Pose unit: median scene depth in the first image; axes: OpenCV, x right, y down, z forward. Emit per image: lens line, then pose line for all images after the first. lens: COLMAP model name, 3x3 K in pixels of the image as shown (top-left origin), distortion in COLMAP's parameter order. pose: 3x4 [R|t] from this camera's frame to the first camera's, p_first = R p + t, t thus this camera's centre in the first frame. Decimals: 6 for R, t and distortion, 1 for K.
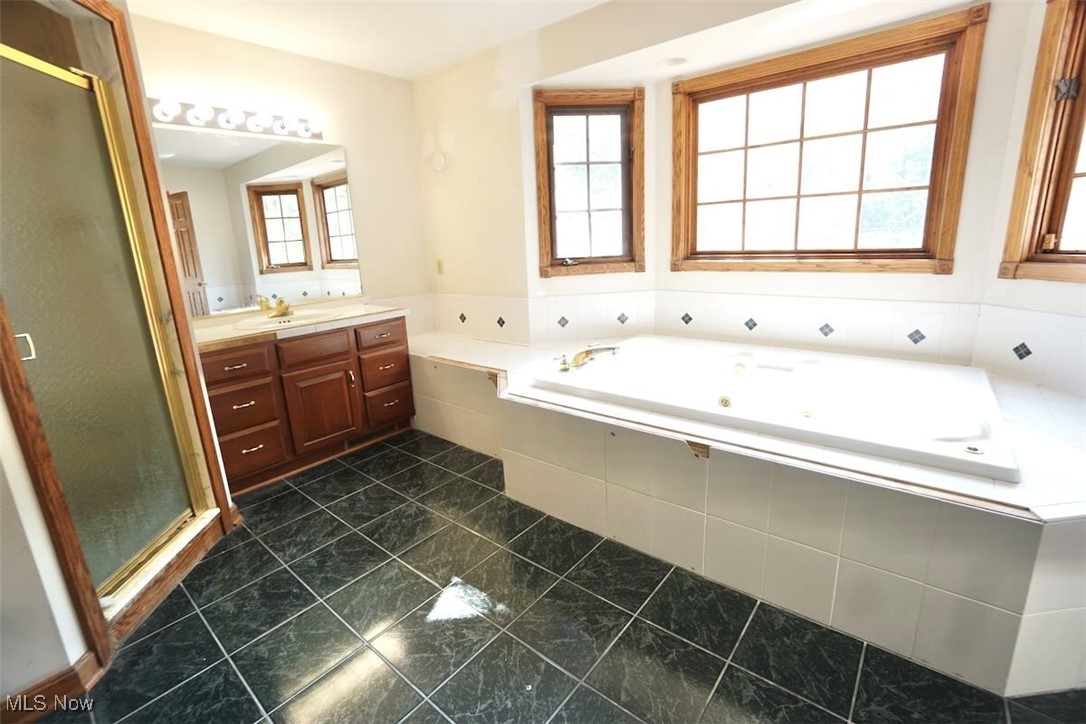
lens RADIAL K [[479.3, 0, 543.9], [0, 479.3, 353.7], [0, 0, 1]] dist [-0.002010, 0.000032]
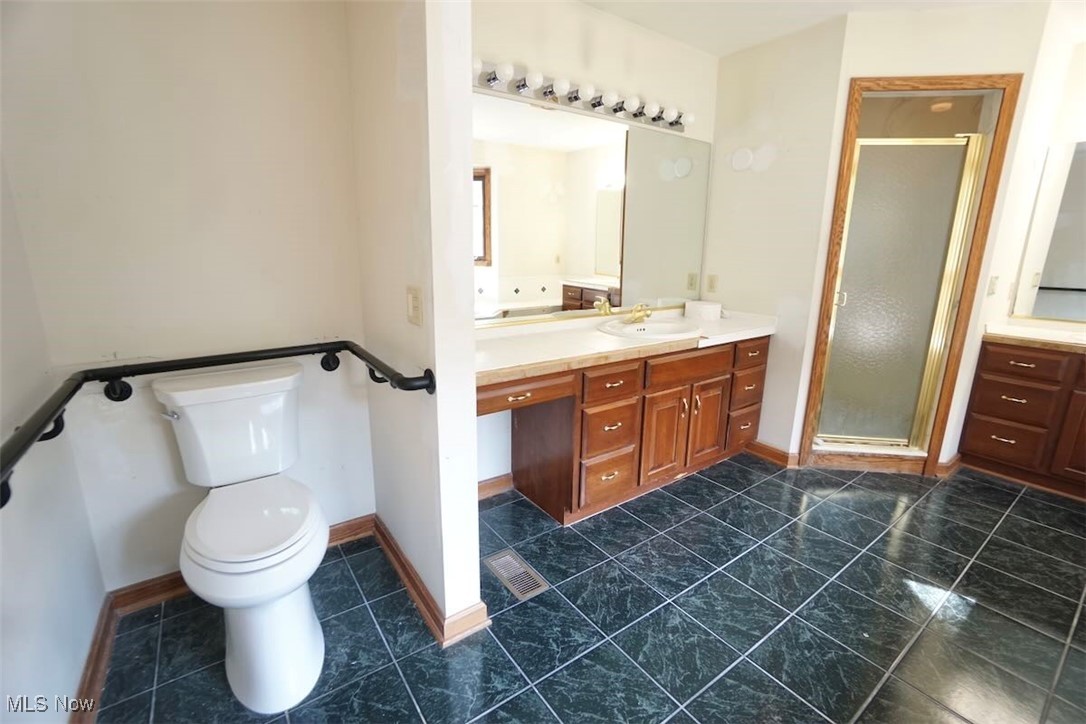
lens RADIAL K [[479.3, 0, 546.9], [0, 479.3, 361.0], [0, 0, 1]] dist [-0.002010, 0.000032]
pose [[-0.248076, 0.257852, -0.933794, 0.790141], [-0.236459, 0.918652, 0.316490, -0.083421], [0.939439, 0.299317, -0.166924, 0.181196]]
